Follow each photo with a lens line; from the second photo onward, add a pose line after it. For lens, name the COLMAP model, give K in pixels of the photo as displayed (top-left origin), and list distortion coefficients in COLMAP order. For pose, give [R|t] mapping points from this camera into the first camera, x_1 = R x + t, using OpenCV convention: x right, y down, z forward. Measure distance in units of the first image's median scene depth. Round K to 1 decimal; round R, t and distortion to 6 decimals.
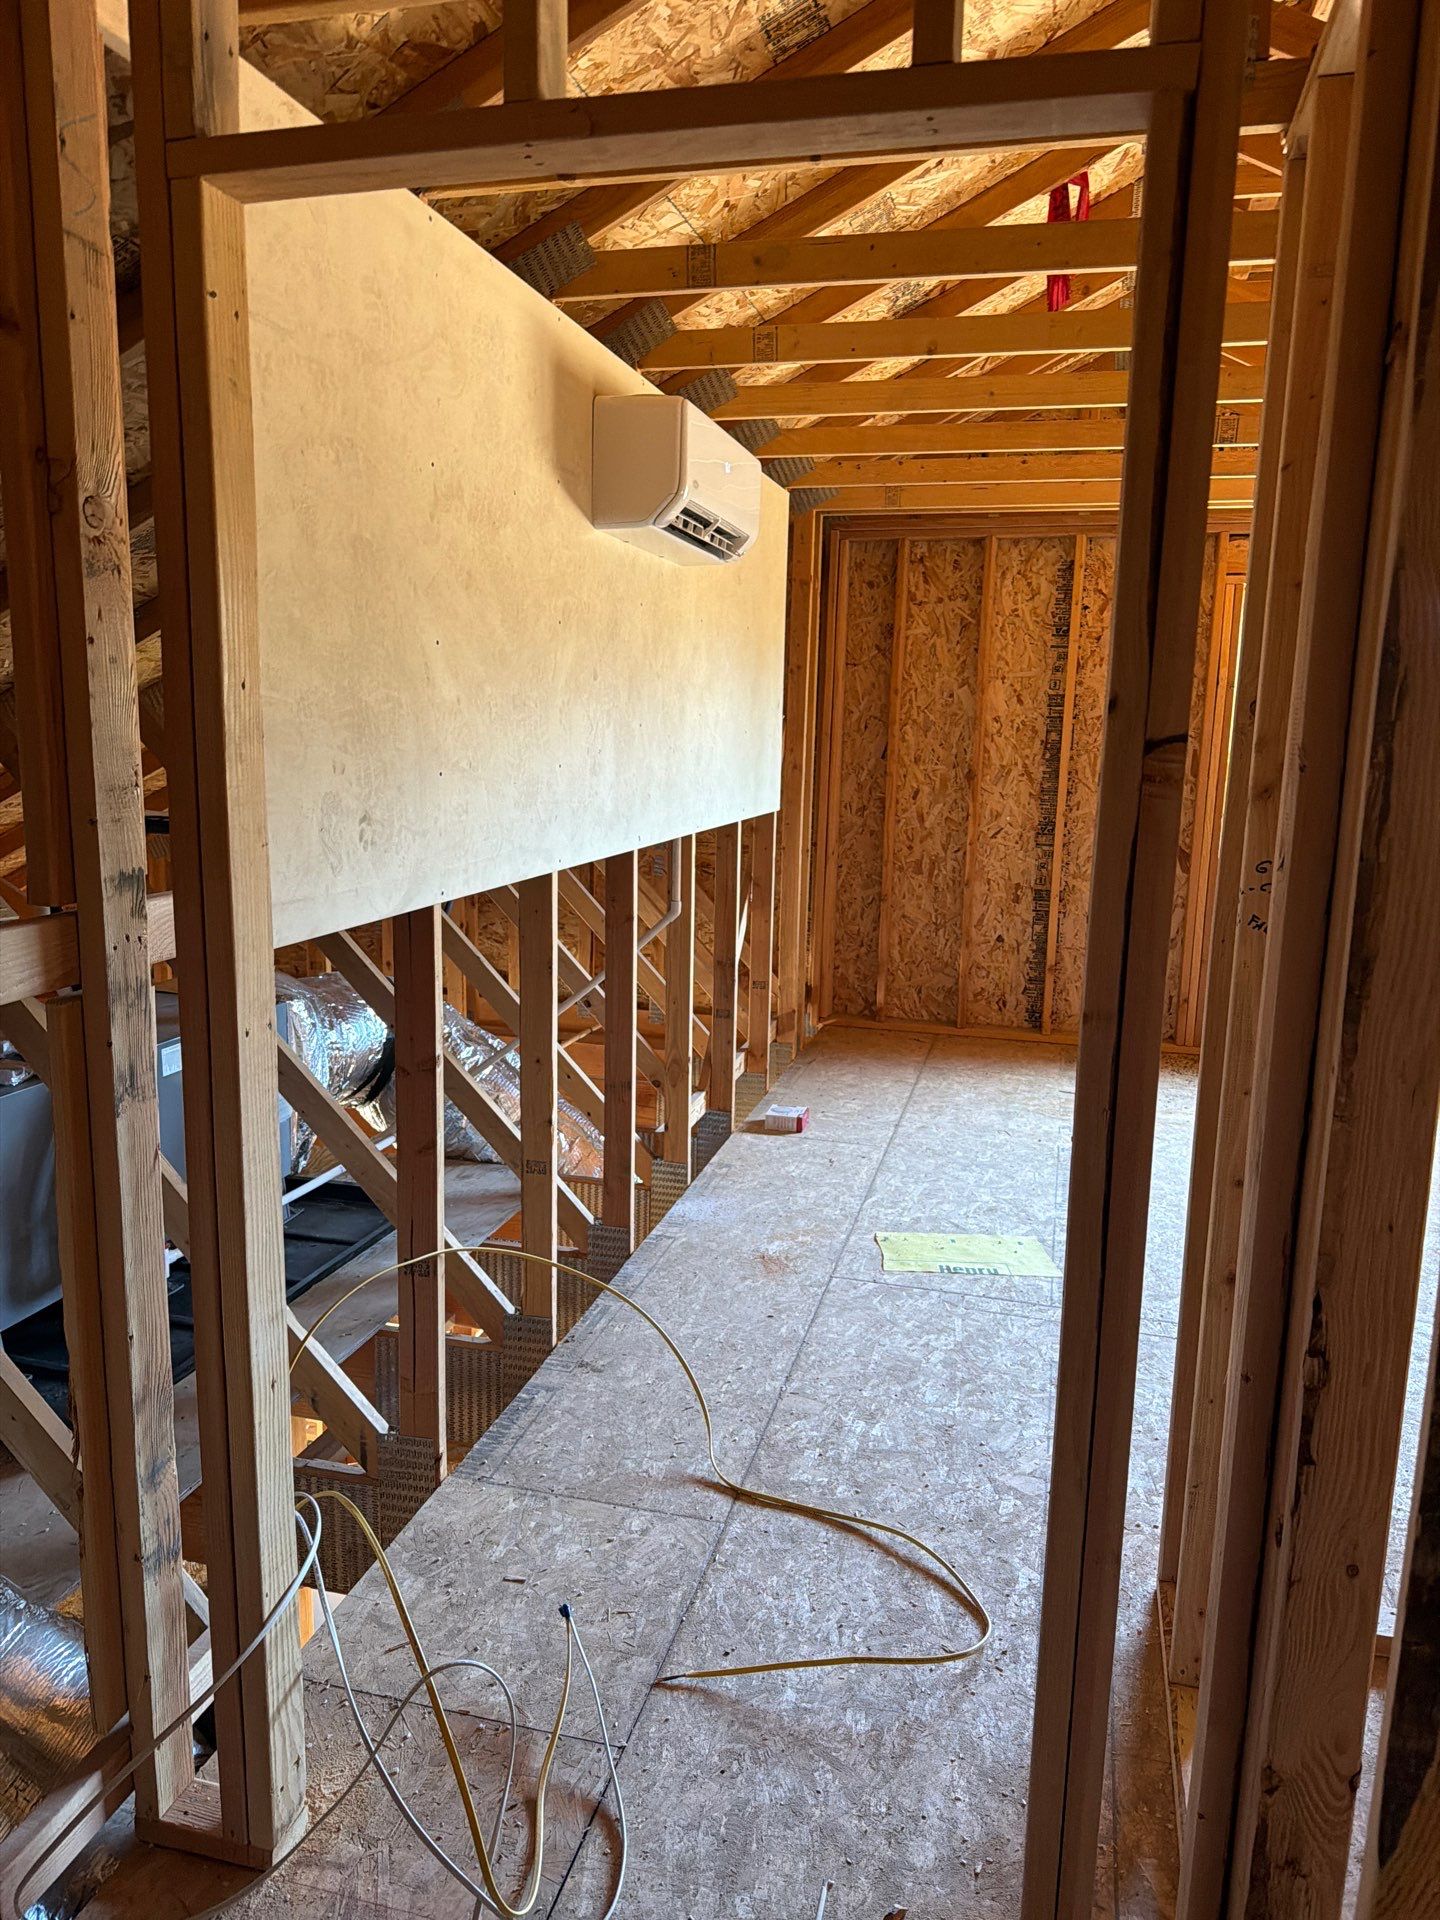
lens RADIAL K [[1354.4, 0, 721.6], [0, 1354.4, 963.1], [0, 0, 1]] dist [-0.018101, -0.009951]
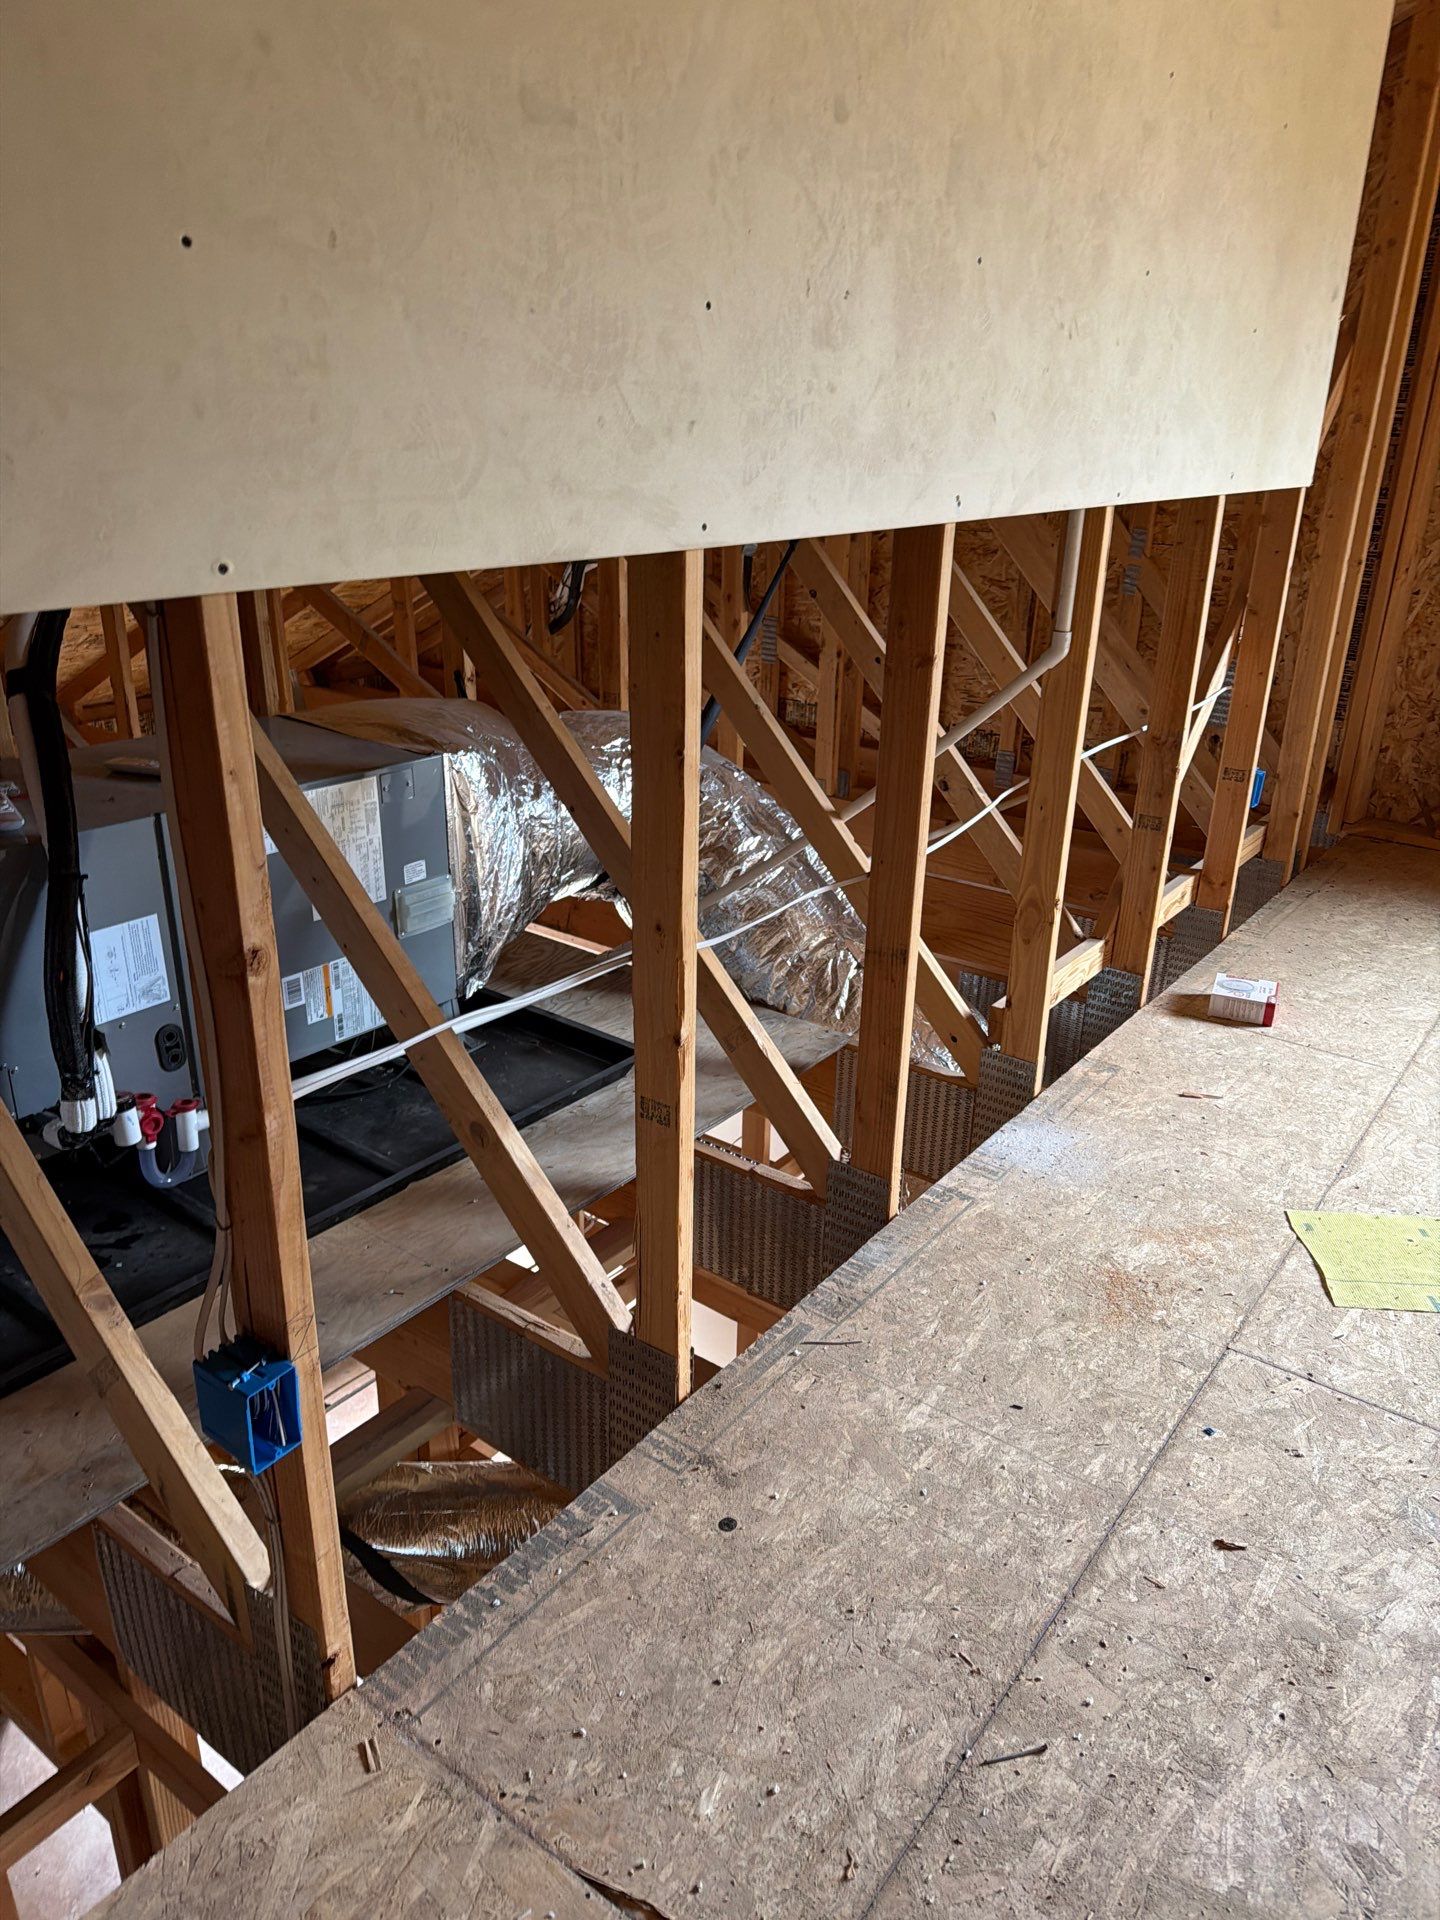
lens RADIAL K [[1354.4, 0, 716.4], [0, 1354.4, 954.0], [0, 0, 1]] dist [-0.018101, -0.009951]
pose [[0.920719, 0.147839, -0.361138, 0.054368], [-0.074184, 0.974891, 0.209960, -0.019380], [0.383111, -0.166524, 0.908568, 0.382002]]
